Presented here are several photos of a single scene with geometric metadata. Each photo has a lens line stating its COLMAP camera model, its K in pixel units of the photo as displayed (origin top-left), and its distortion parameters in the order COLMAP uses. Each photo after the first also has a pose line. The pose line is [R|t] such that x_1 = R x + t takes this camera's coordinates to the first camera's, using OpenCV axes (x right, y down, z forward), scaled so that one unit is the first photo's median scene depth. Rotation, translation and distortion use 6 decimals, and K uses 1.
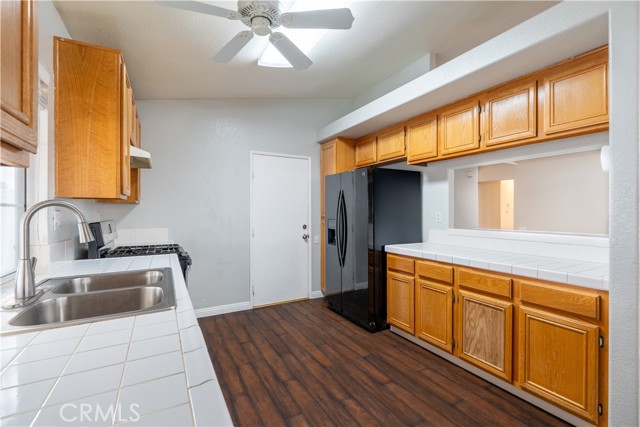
lens RADIAL K [[281.6, 0, 320.1], [0, 281.6, 214.0], [0, 0, 1]] dist [-0.005150, 0.000129]
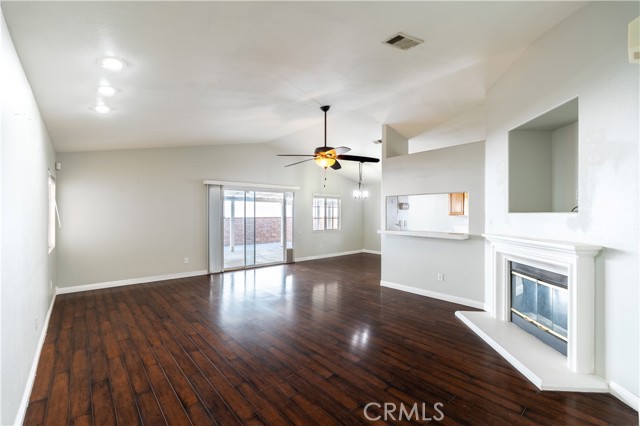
lens RADIAL K [[281.6, 0, 319.2], [0, 281.6, 213.4], [0, 0, 1]] dist [-0.005150, 0.000129]
pose [[-0.979602, -0.000914, -0.200948, -0.631109], [0.000003, 0.999990, -0.004565, -0.037771], [0.200950, -0.004472, -0.979591, 2.017493]]
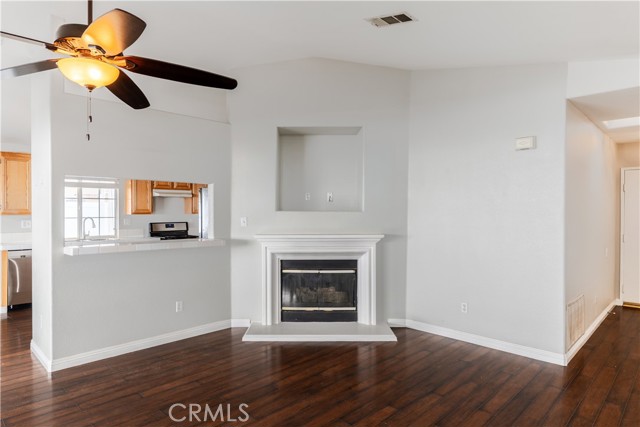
lens RADIAL K [[386.9, 0, 318.3], [0, 386.9, 211.7], [0, 0, 1]] dist [0.005860, -0.003363]
pose [[0.286756, 0.000583, -0.958004, -0.016263], [0.002422, 0.999996, 0.001334, -0.045391], [0.958001, -0.002703, 0.286753, 0.547169]]
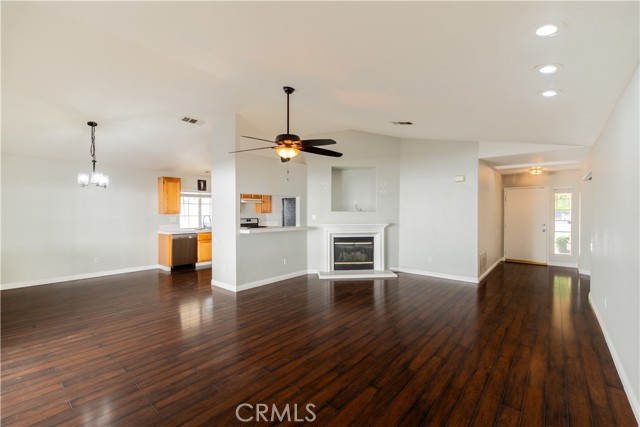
lens RADIAL K [[281.6, 0, 326.1], [0, 281.6, 212.2], [0, 0, 1]] dist [-0.005150, 0.000129]
pose [[0.370014, 0.001206, -0.929025, 0.465429], [0.004464, 0.999985, 0.003075, -0.047478], [0.929015, -0.005285, 0.370003, -0.071438]]
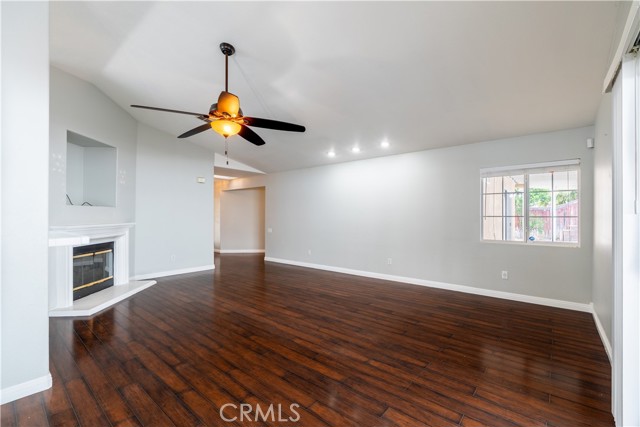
lens RADIAL K [[281.6, 0, 319.3], [0, 281.6, 214.1], [0, 0, 1]] dist [-0.005150, 0.000129]
pose [[0.931385, 0.001288, 0.364034, -1.096433], [-0.000450, 0.999997, -0.002387, 0.003572], [-0.364036, 0.002059, 0.931383, -0.955676]]
